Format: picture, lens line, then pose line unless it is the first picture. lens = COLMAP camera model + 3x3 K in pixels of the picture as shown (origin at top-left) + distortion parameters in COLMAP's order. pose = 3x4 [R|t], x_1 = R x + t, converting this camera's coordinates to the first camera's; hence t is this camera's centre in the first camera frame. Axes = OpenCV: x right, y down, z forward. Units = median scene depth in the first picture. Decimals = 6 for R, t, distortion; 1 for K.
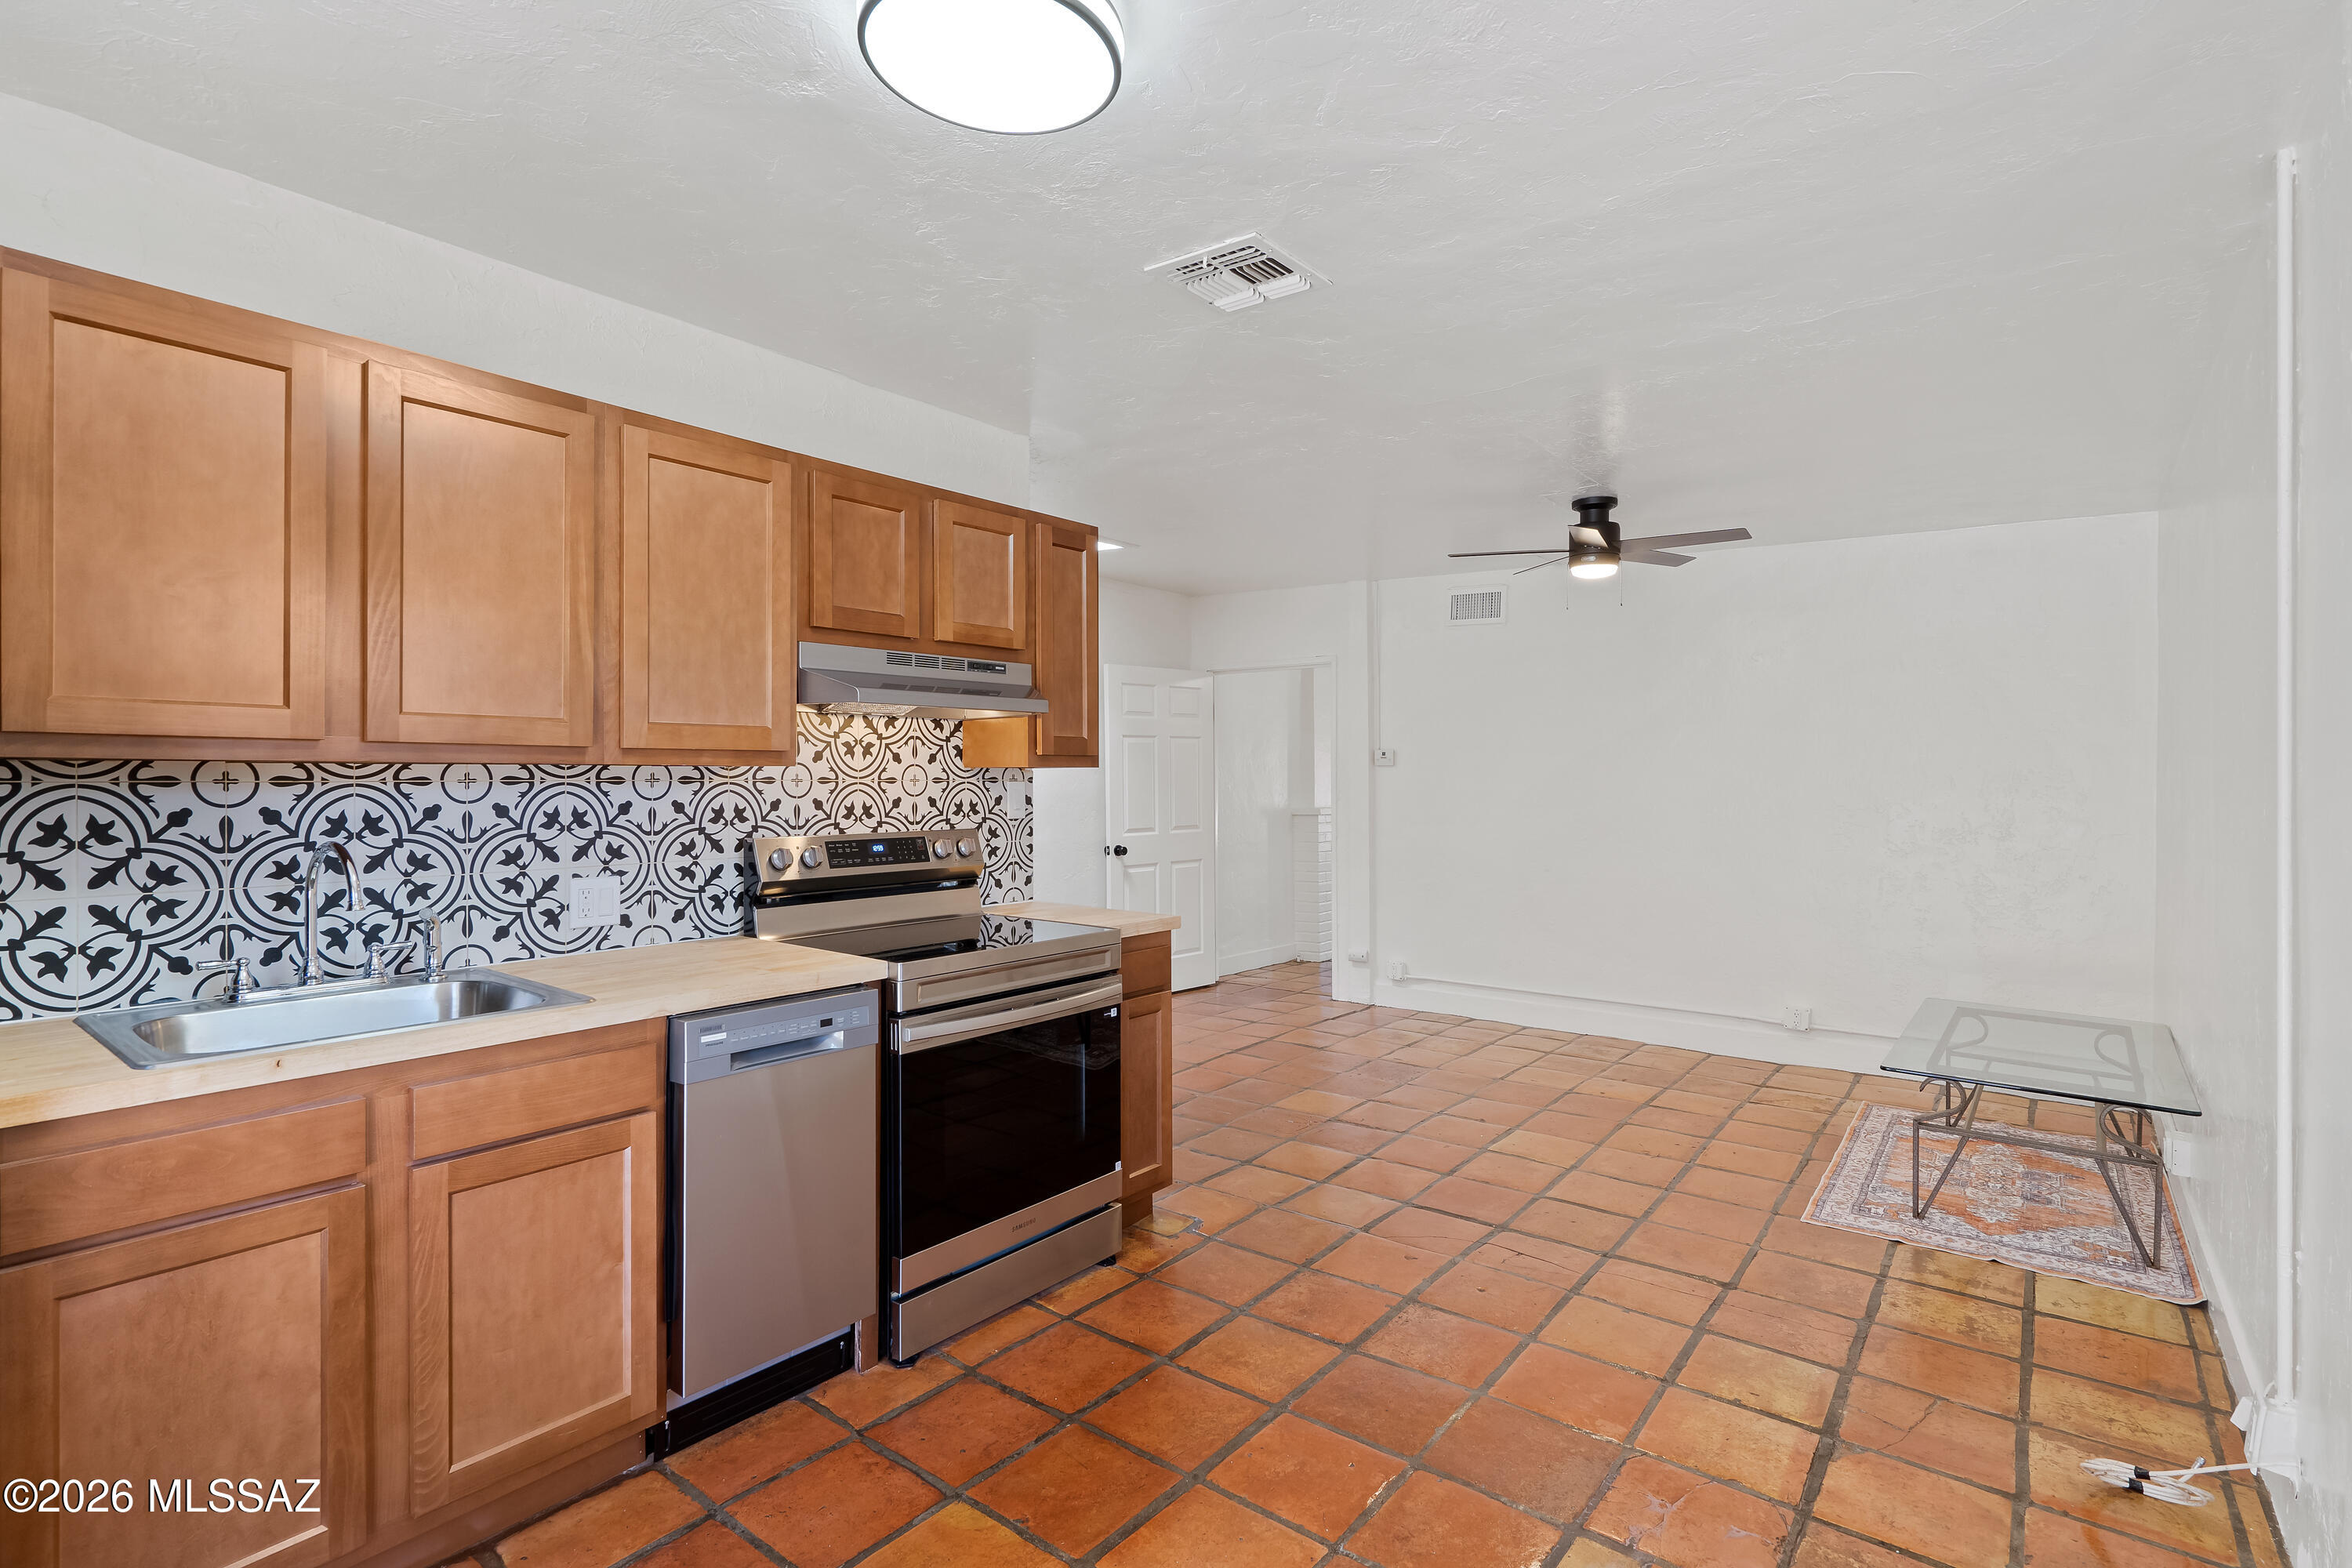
lens RADIAL K [[1103.3, 0, 1185.8], [0, 1103.3, 784.6], [0, 0, 1]] dist [-0.006388, 0.002348]
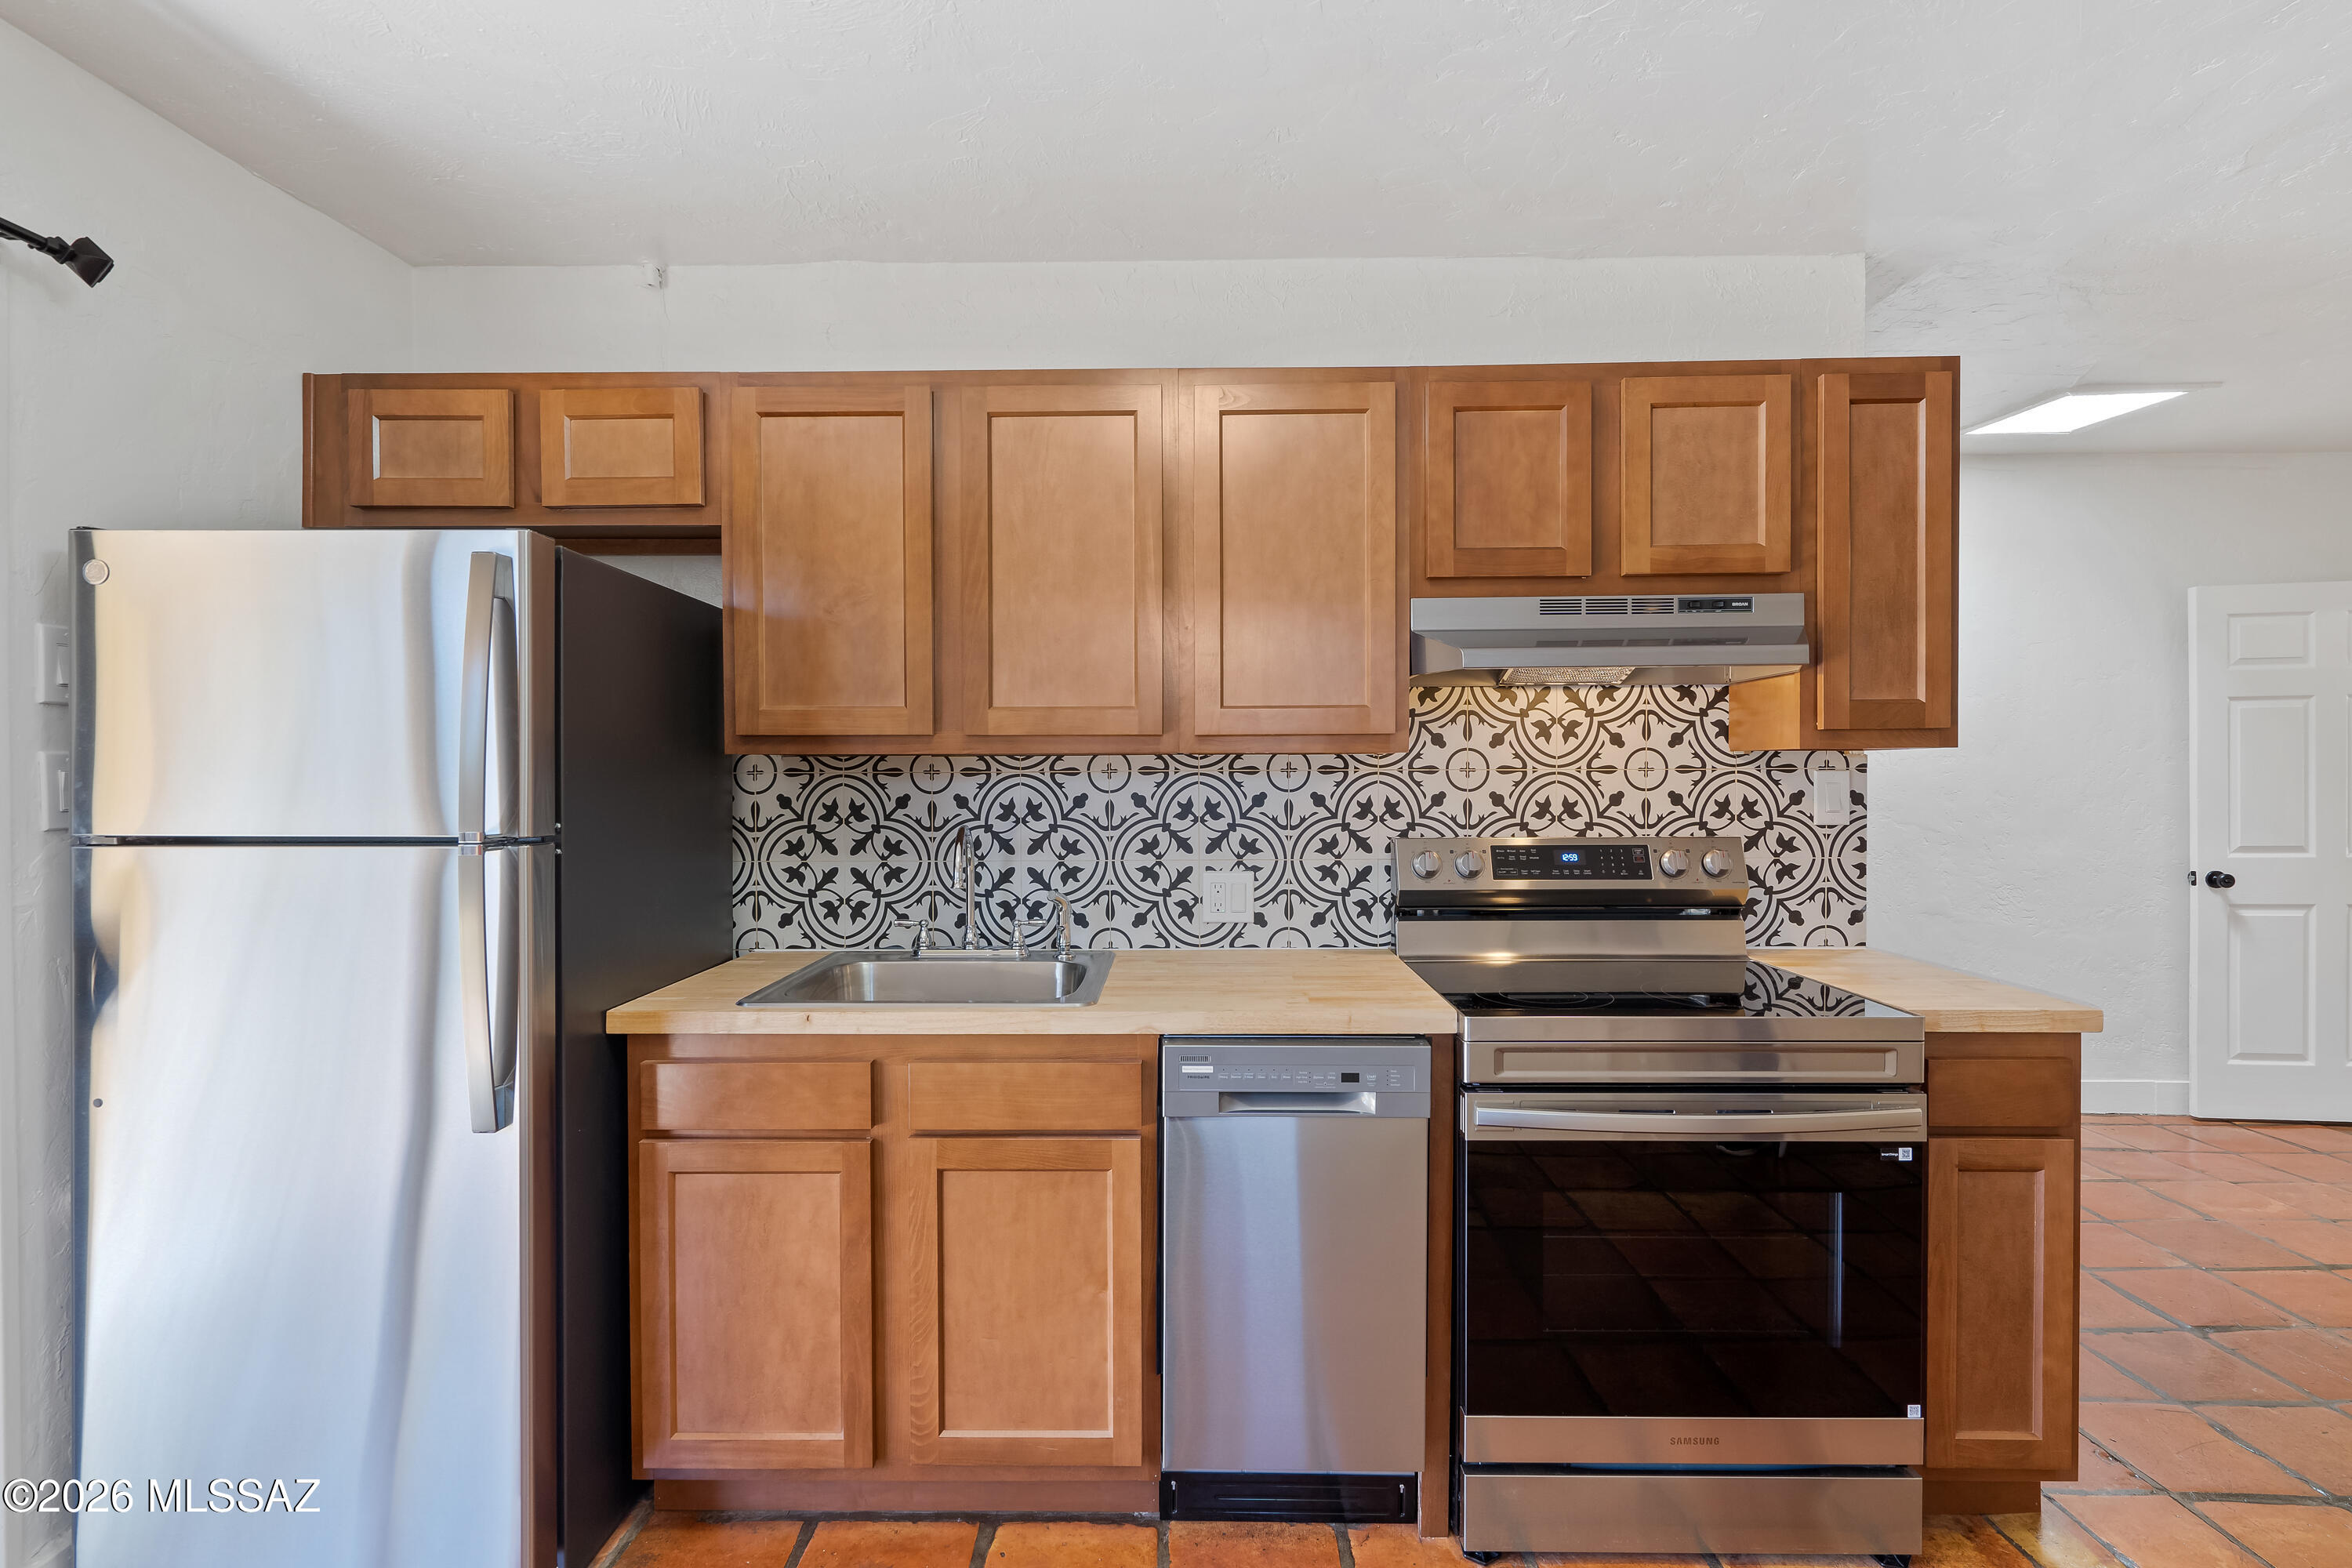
lens RADIAL K [[1103.3, 0, 1169.5], [0, 1103.3, 788.5], [0, 0, 1]] dist [-0.006388, 0.002348]
pose [[0.605695, 0.010534, -0.795627, 0.192085], [-0.000247, 0.999915, 0.013050, -0.000541], [0.795697, -0.007707, 0.605646, 0.368430]]
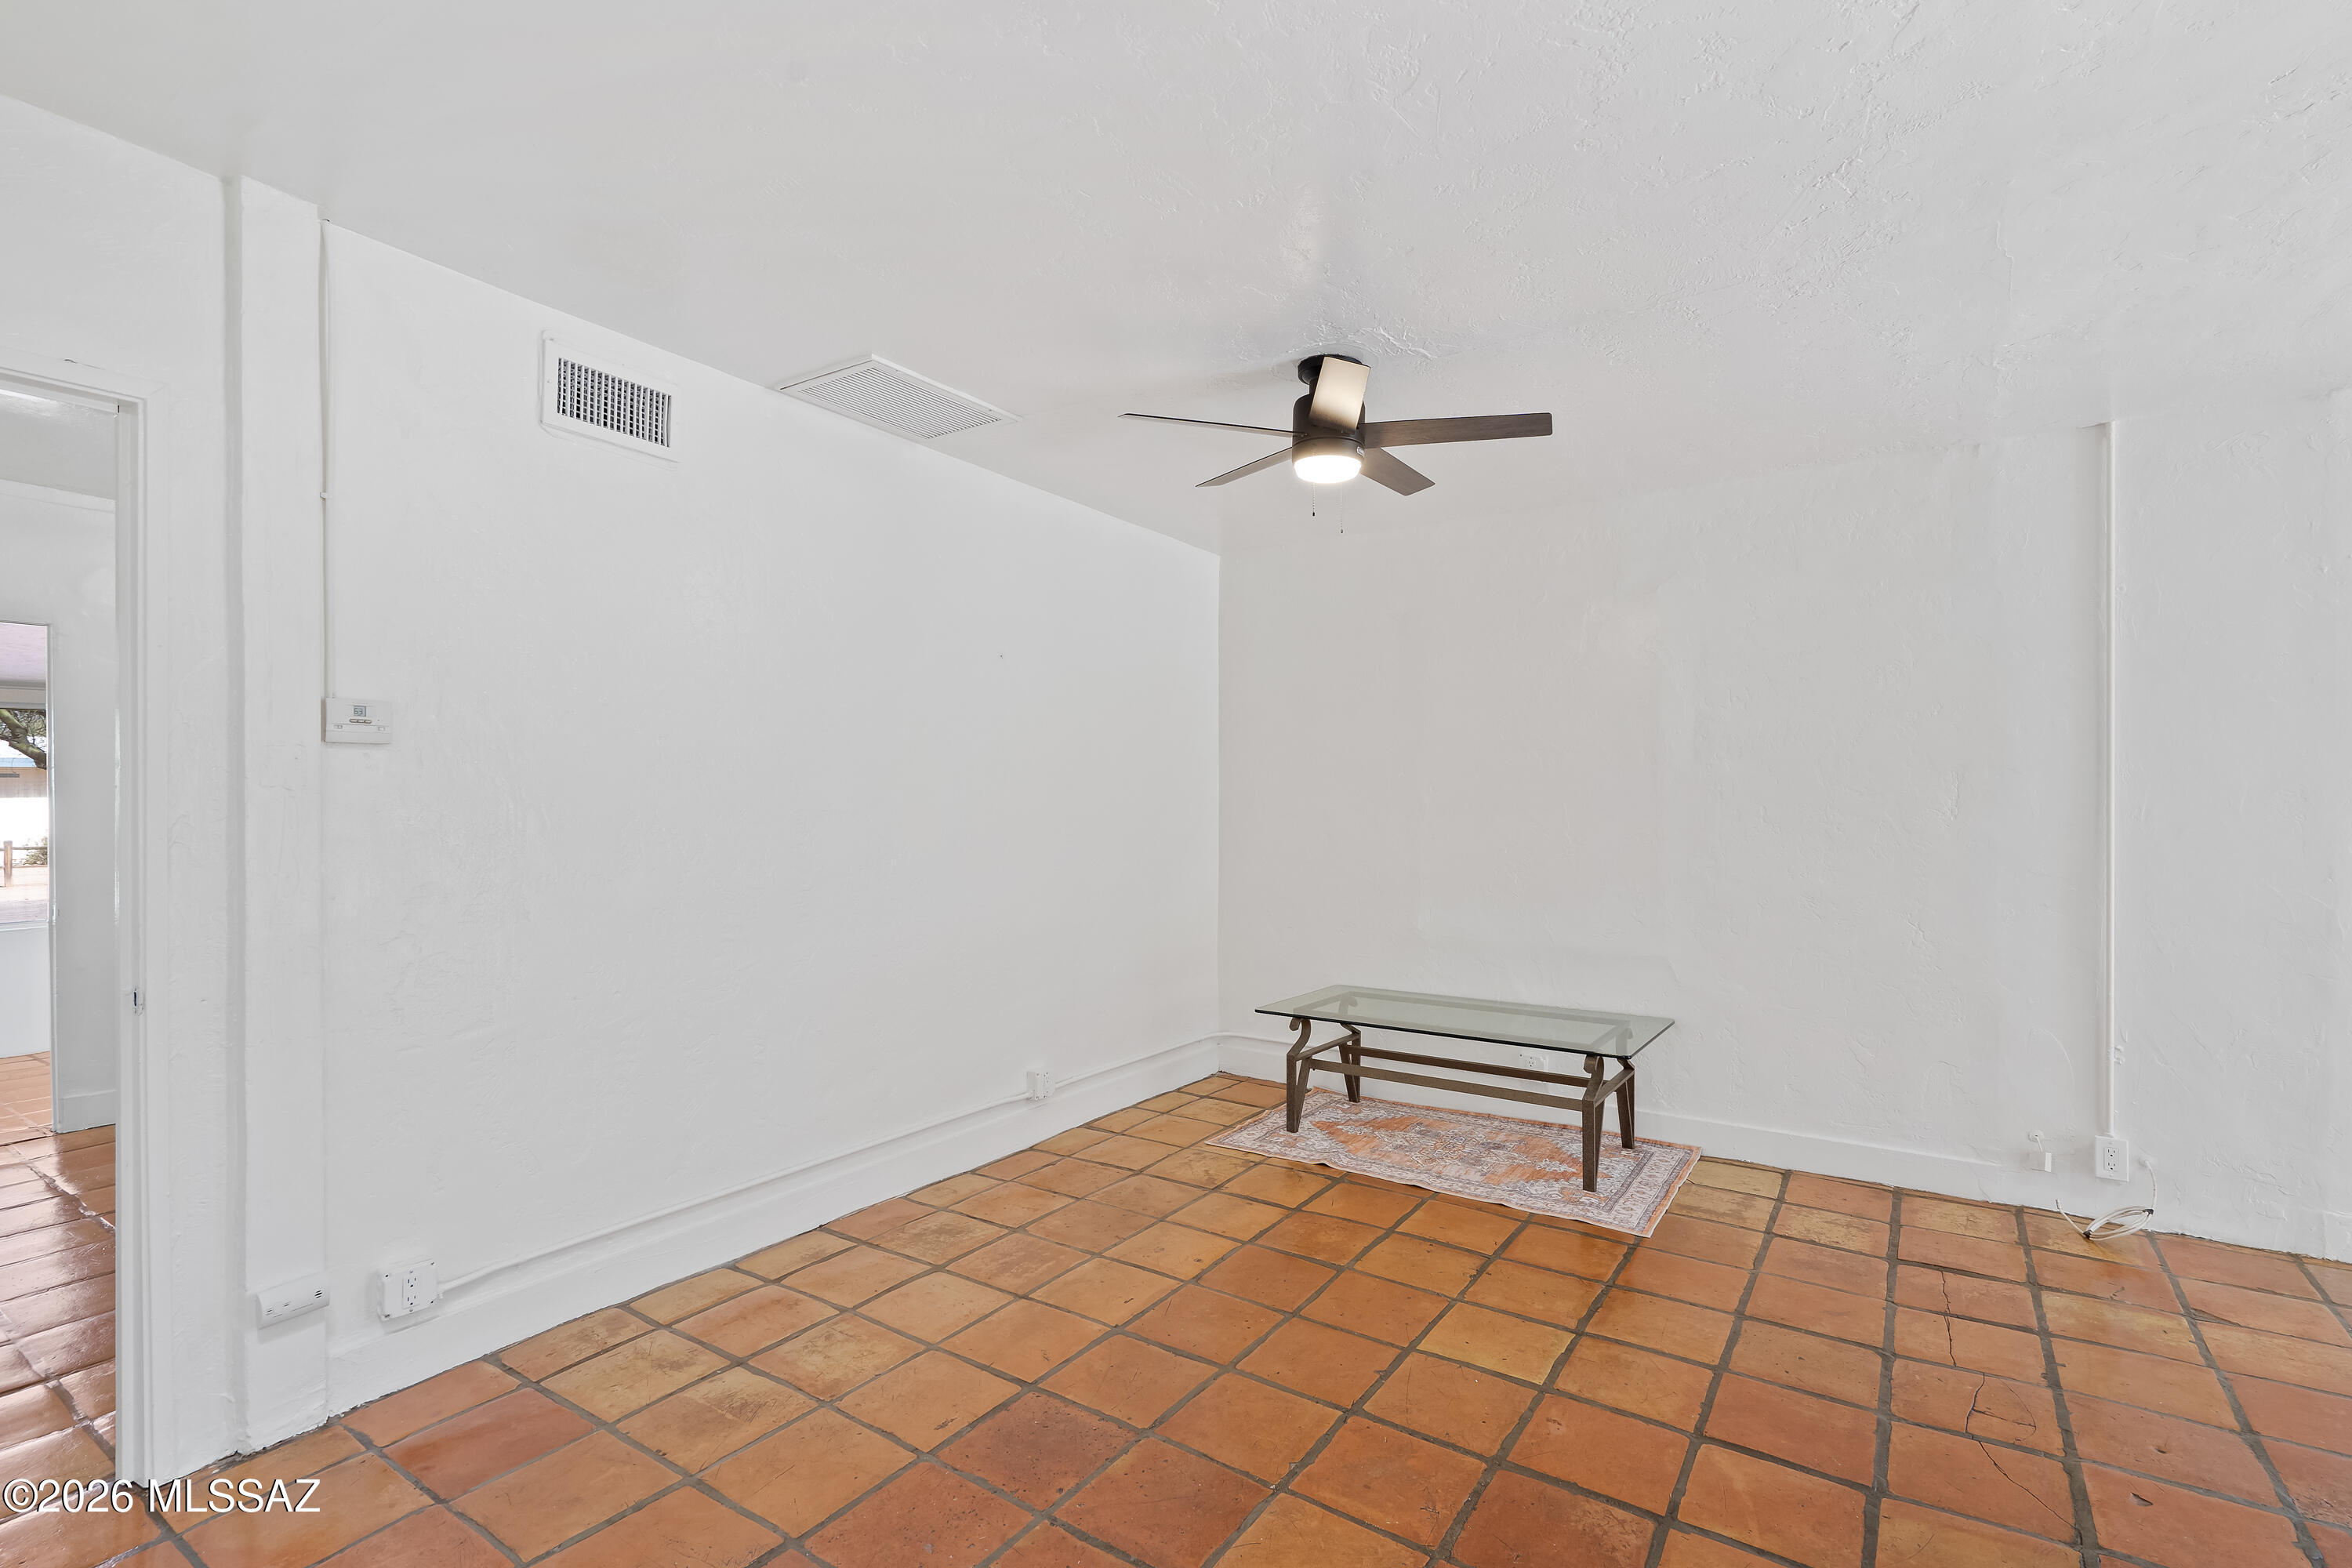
lens RADIAL K [[1103.3, 0, 1175.6], [0, 1103.3, 784.6], [0, 0, 1]] dist [-0.006388, 0.002348]
pose [[-0.053744, 0.004914, 0.998543, -0.486515], [0.009474, 0.999945, -0.004411, 0.000363], [-0.998510, 0.009223, -0.053788, 1.863597]]
